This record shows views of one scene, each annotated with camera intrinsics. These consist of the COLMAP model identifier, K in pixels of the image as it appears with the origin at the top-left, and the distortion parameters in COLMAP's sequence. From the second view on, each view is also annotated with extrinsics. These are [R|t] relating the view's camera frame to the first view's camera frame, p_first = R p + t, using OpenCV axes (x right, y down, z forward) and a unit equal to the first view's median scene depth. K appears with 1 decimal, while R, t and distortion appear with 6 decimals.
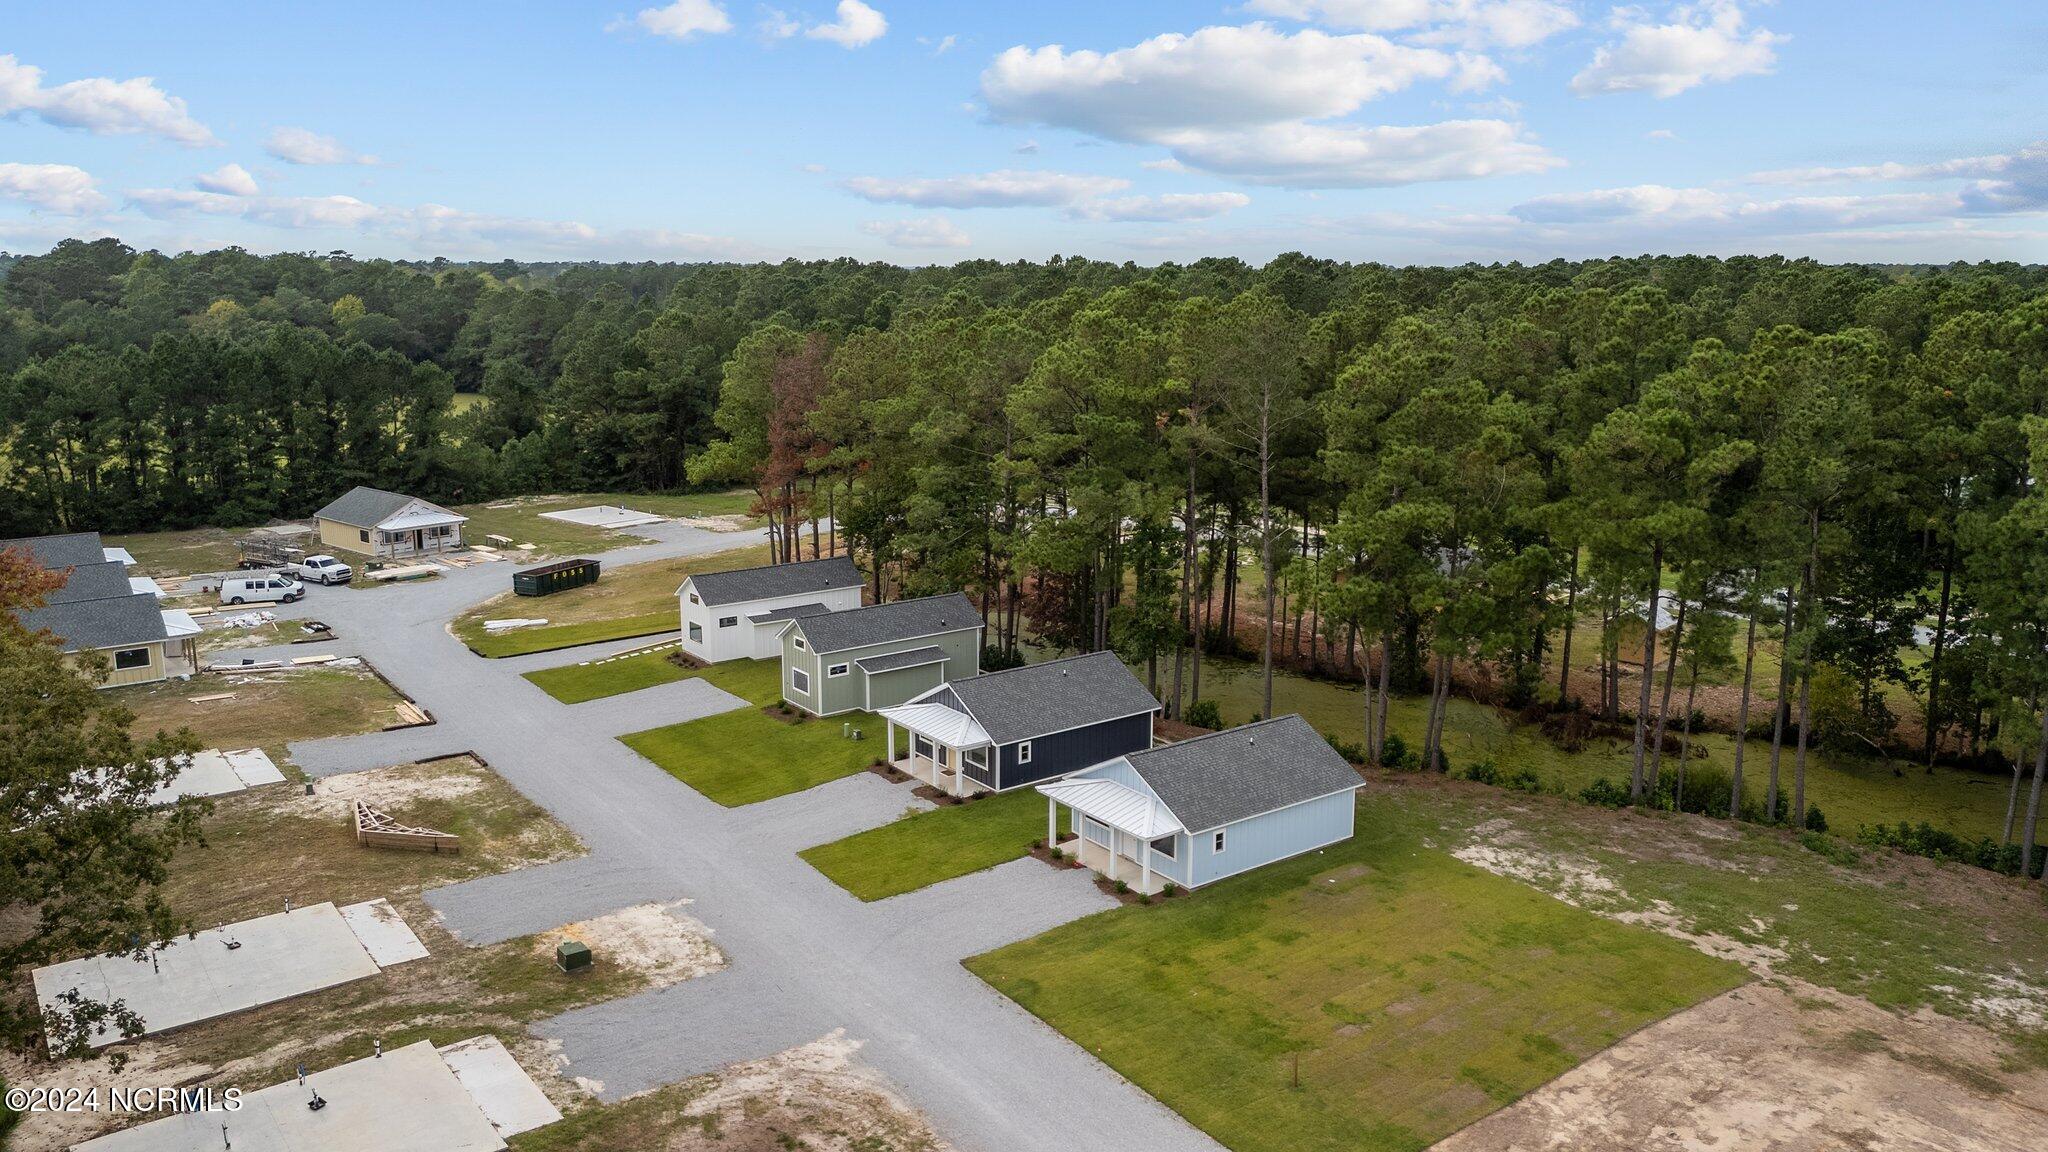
lens RADIAL K [[1502.6, 0, 1030.9], [0, 1502.6, 582.7], [0, 0, 1]] dist [0.086835, -0.089379]
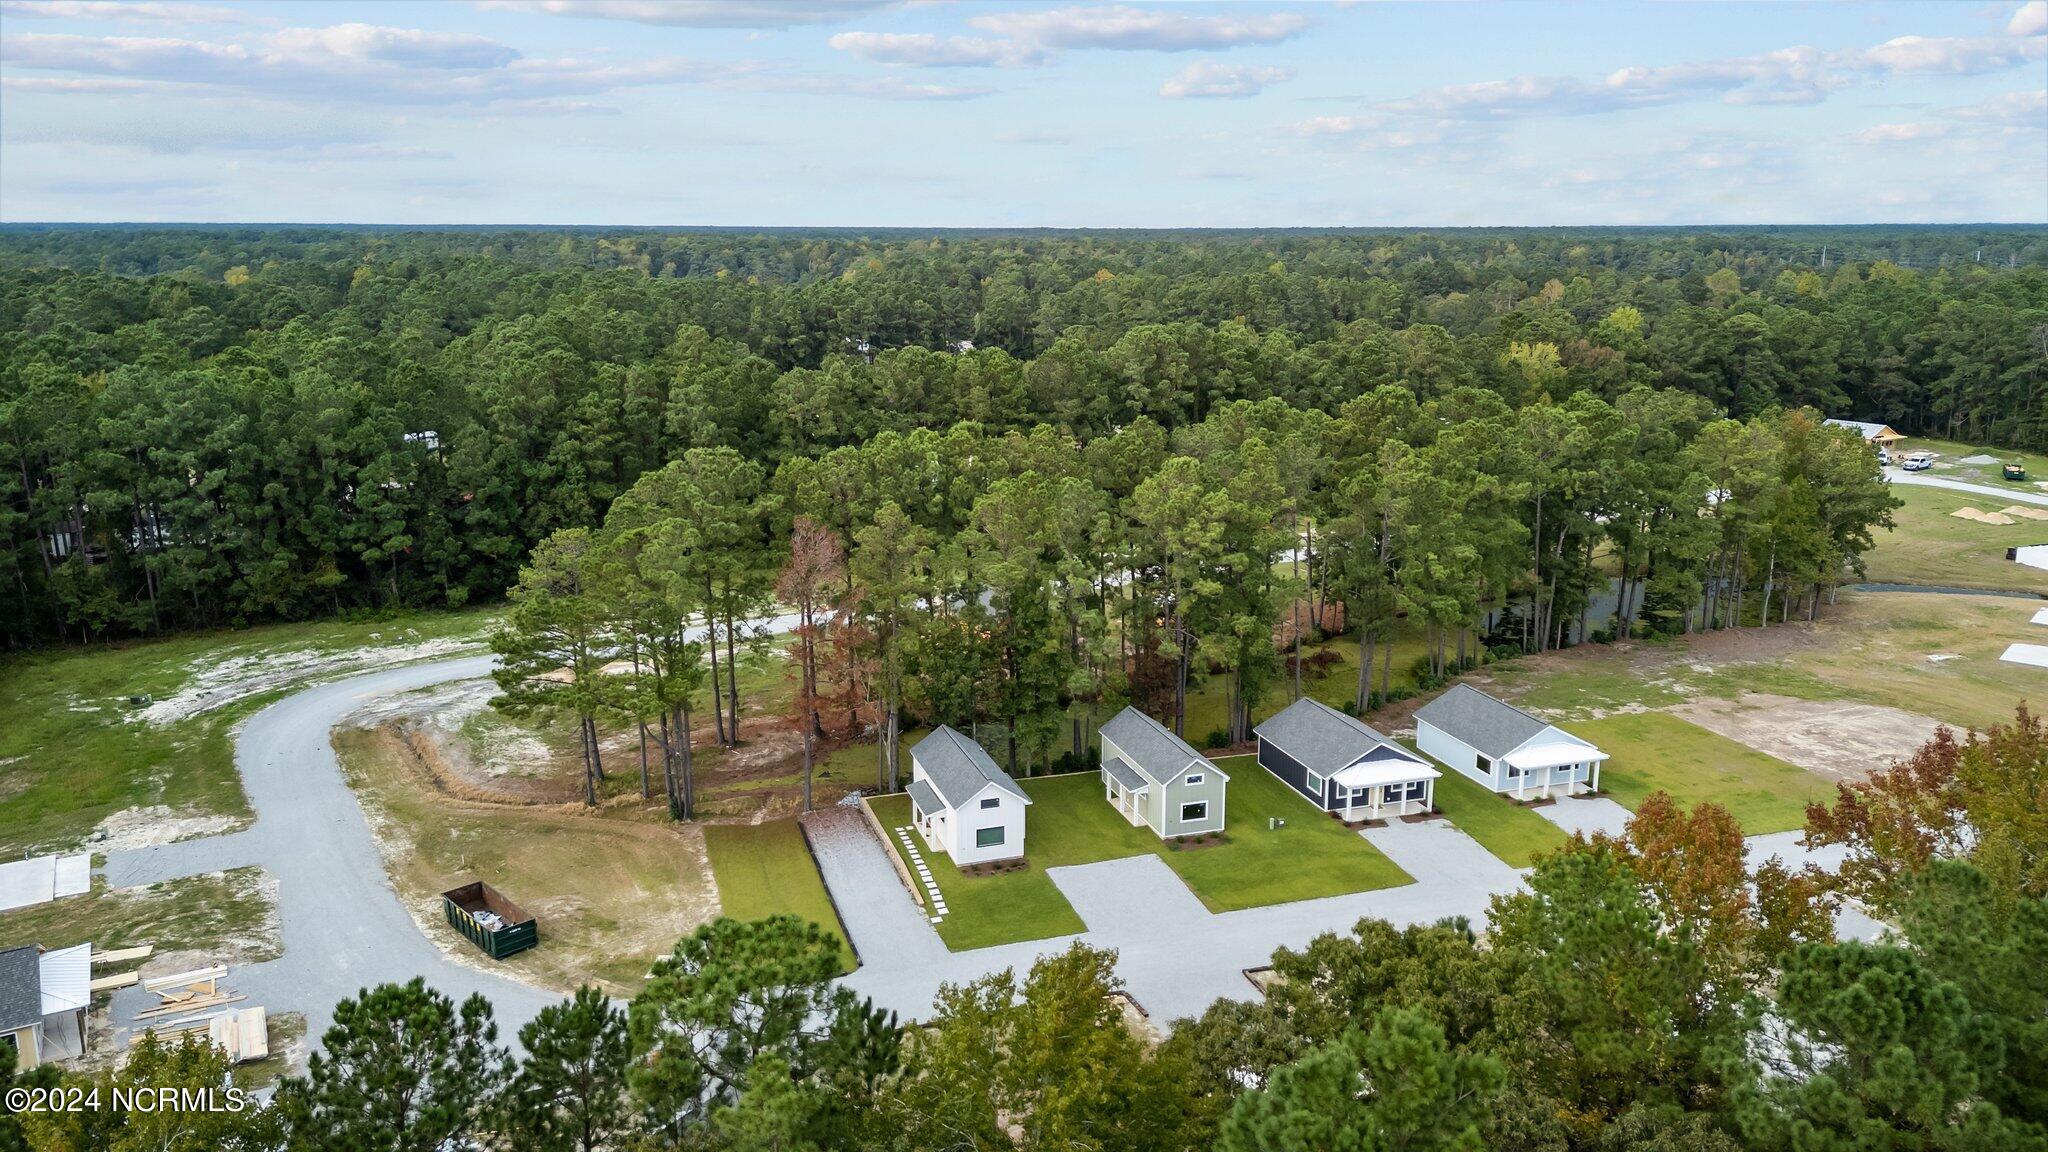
lens RADIAL K [[1502.6, 0, 1030.9], [0, 1502.6, 582.7], [0, 0, 1]] dist [0.086835, -0.089379]
pose [[0.314265, -0.223405, 0.922674, -1.389420], [0.197584, 0.966025, 0.166604, -0.365500], [-0.928546, 0.129947, 0.347729, 0.793295]]
